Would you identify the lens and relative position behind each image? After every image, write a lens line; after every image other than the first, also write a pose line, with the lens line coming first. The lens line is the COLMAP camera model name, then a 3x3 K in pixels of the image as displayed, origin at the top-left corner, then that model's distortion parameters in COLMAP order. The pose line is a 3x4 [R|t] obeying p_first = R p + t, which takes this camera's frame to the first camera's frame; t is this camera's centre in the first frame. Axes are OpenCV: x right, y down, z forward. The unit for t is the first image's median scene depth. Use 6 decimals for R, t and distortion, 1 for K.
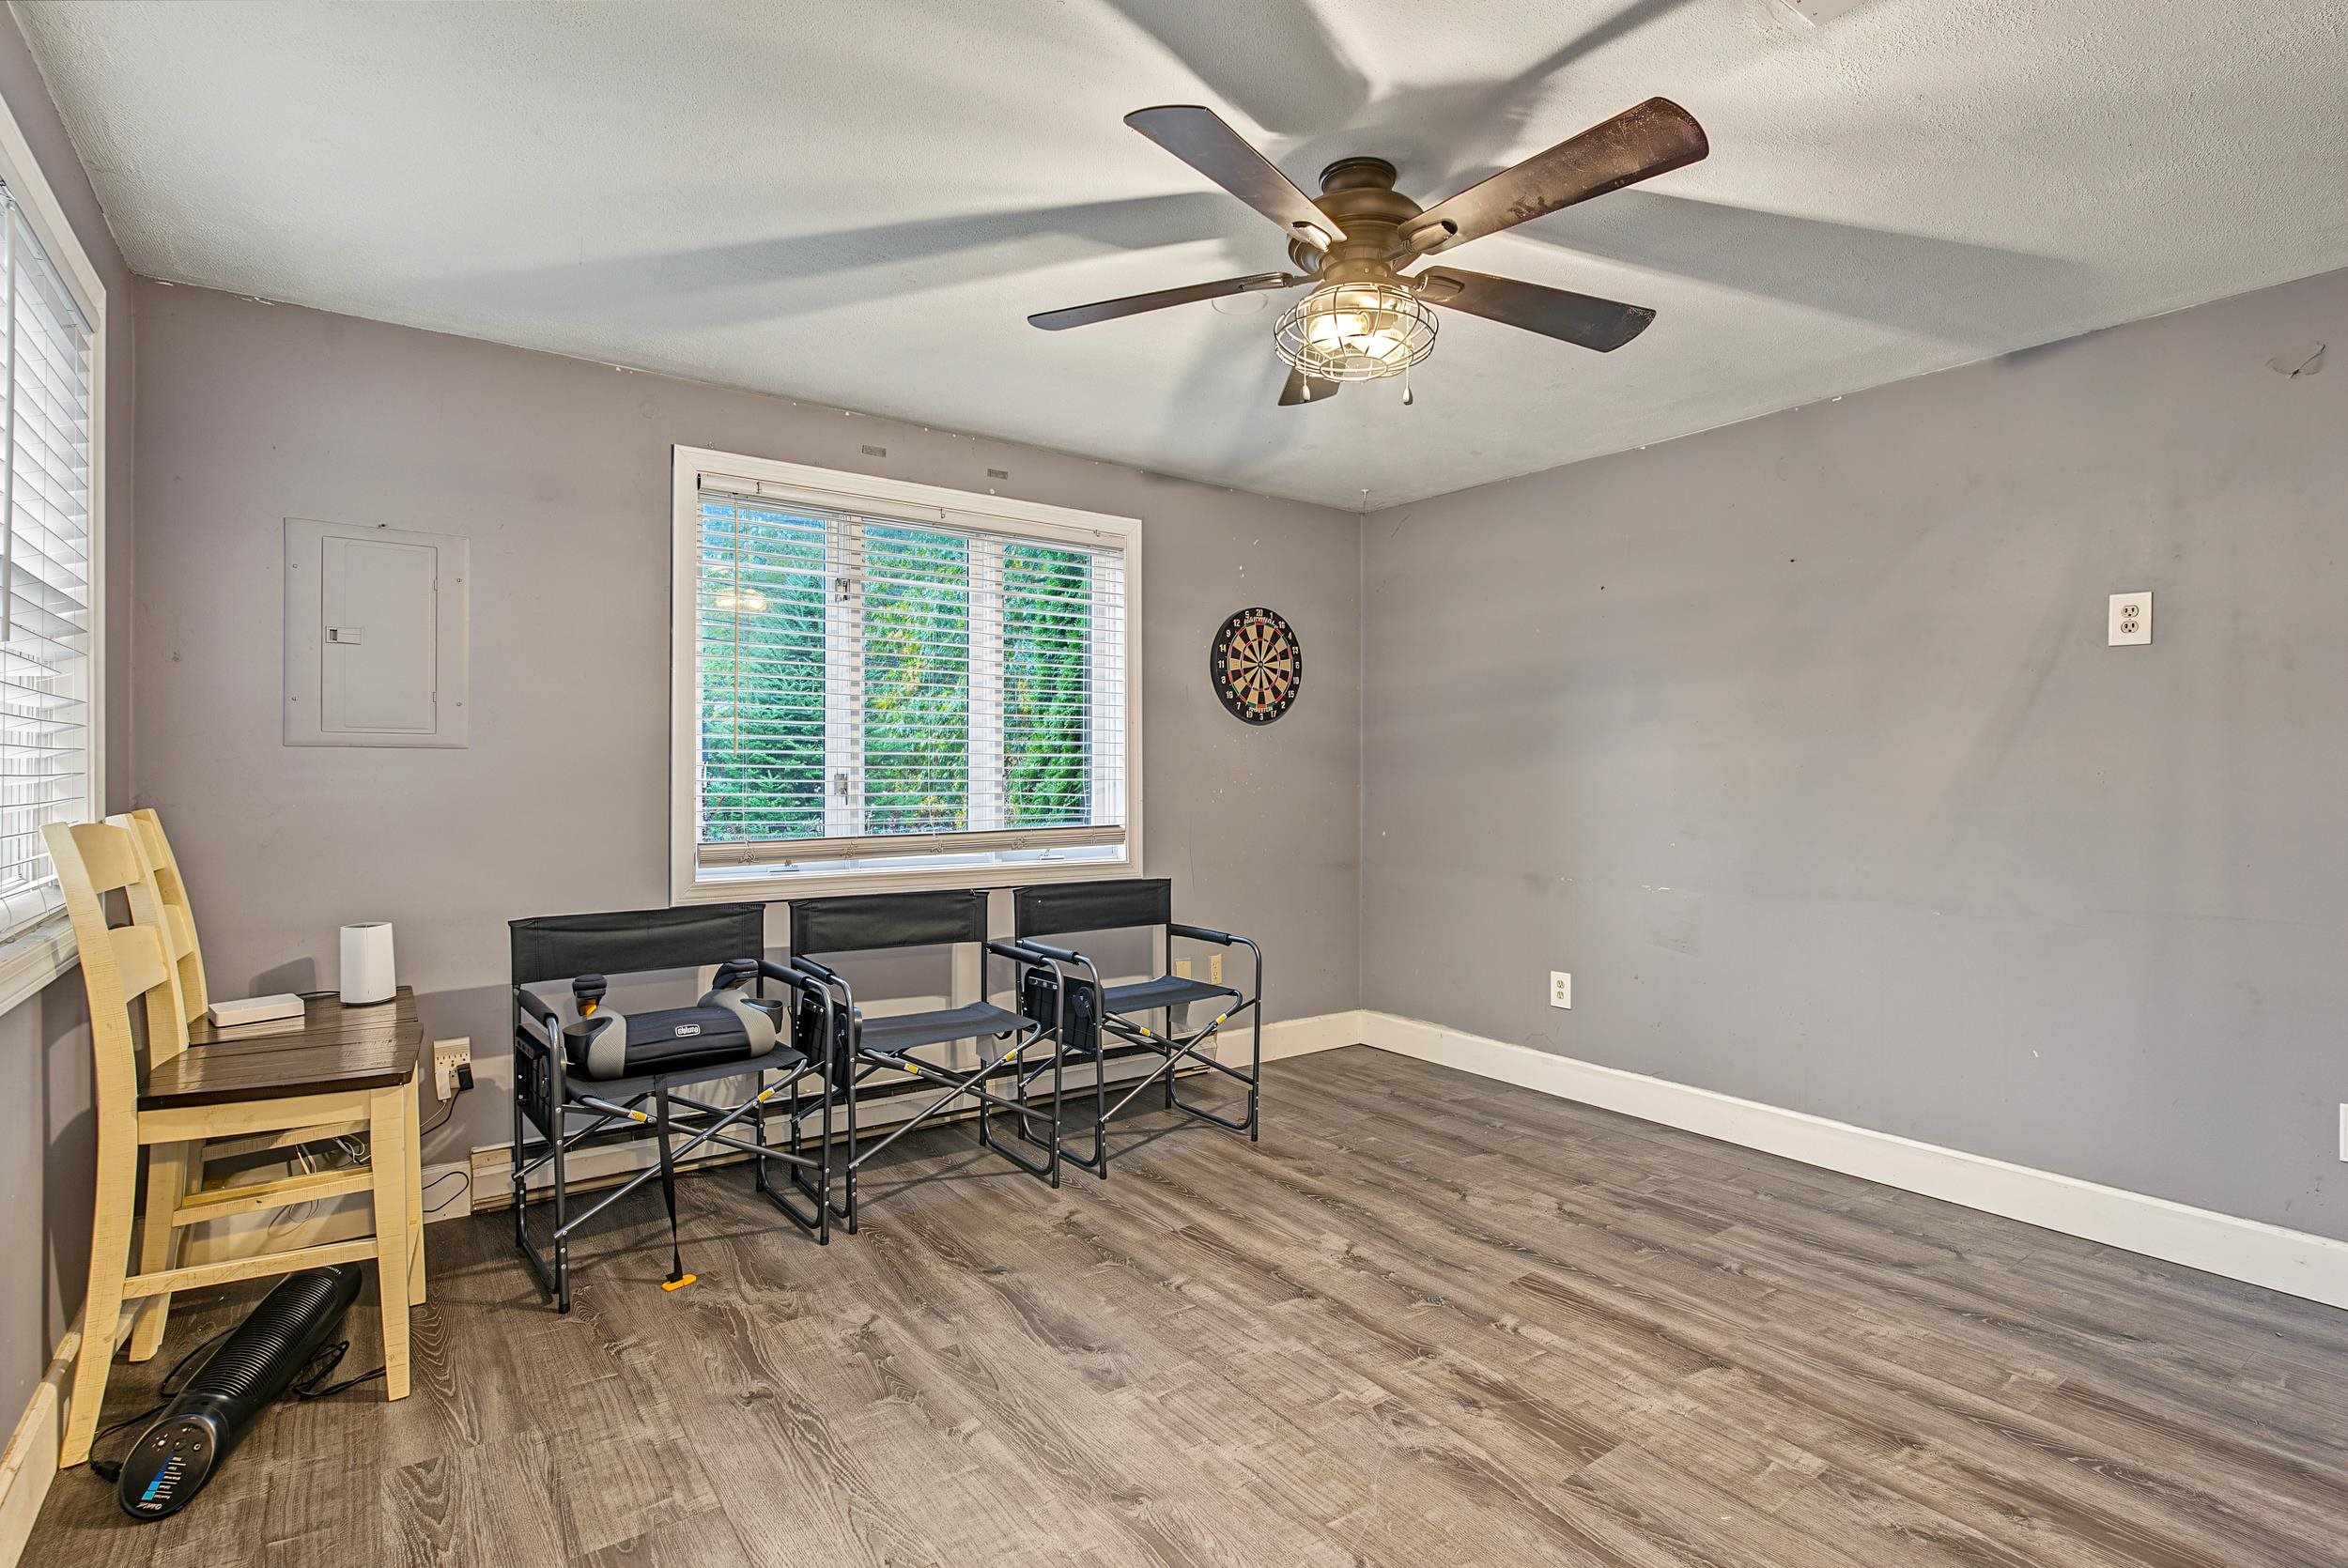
lens RADIAL K [[1131.7, 0, 1168.3], [0, 1131.7, 779.4], [0, 0, 1]] dist [-0.001408, -0.000054]
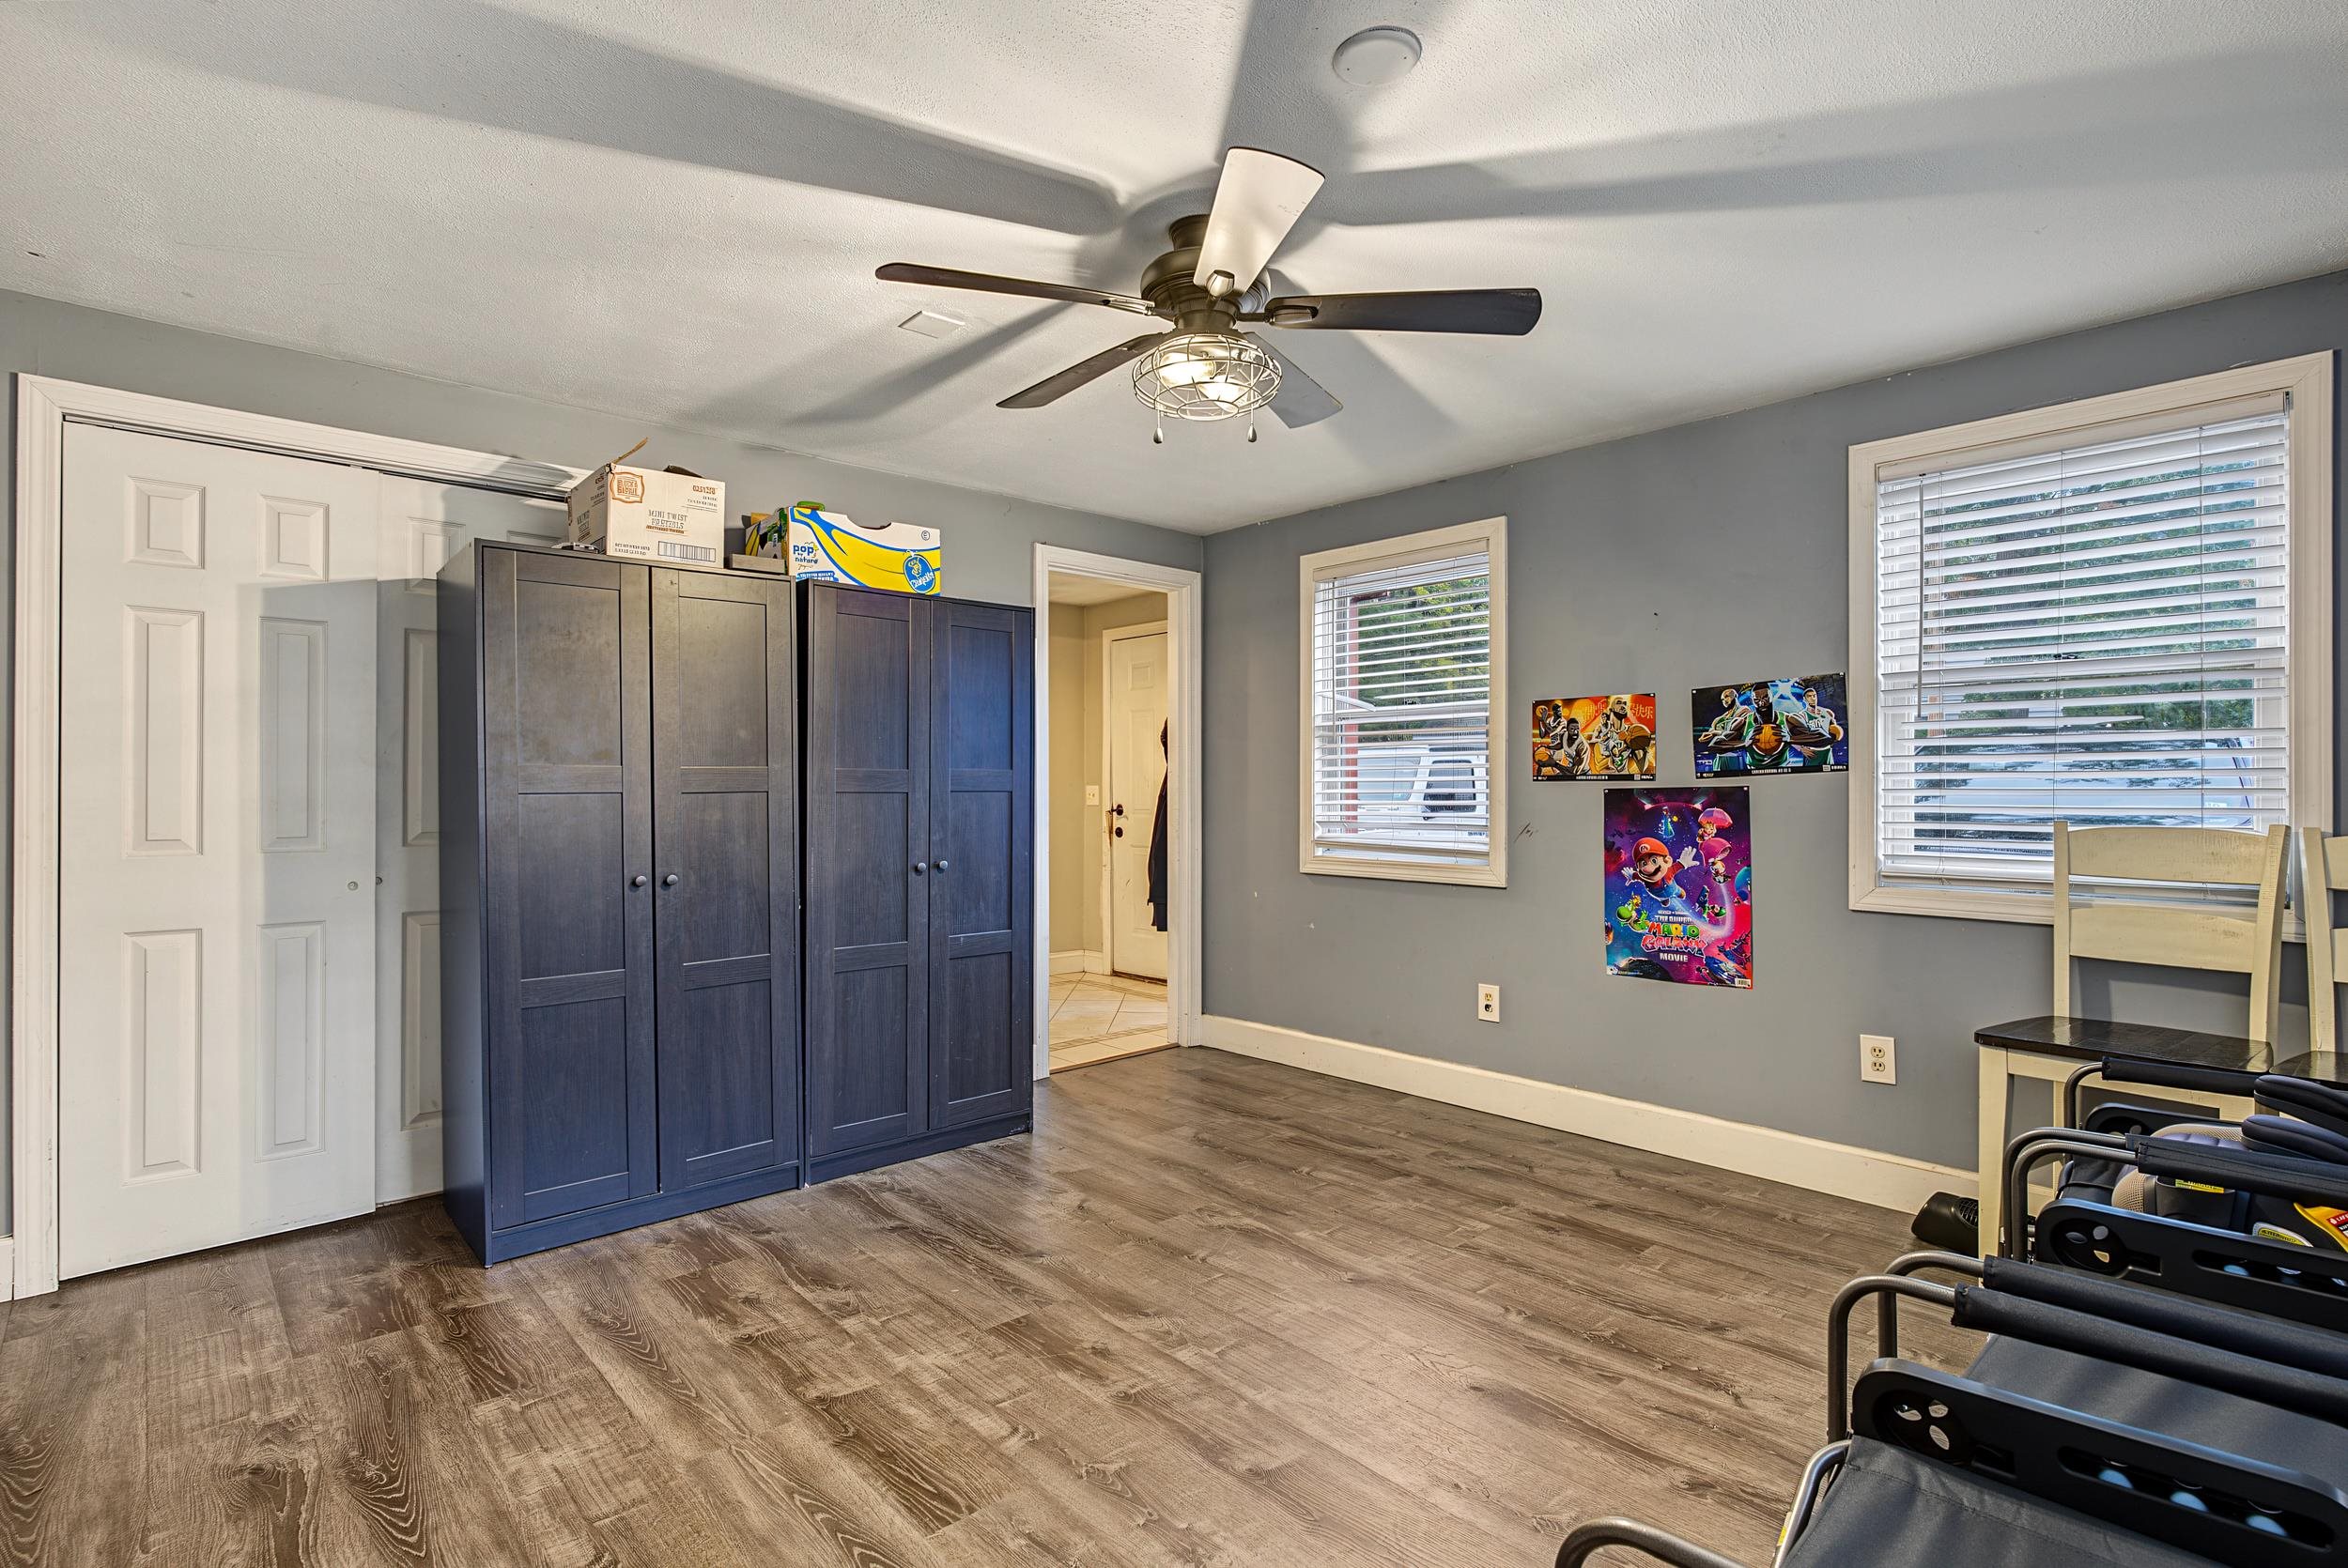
lens RADIAL K [[1131.7, 0, 1175.2], [0, 1131.7, 784.8], [0, 0, 1]] dist [-0.001408, -0.000054]
pose [[-0.993043, -0.004326, -0.117676, 0.307892], [-0.004899, 0.999978, 0.004575, -0.008399], [0.117653, 0.005120, -0.993042, 1.987754]]
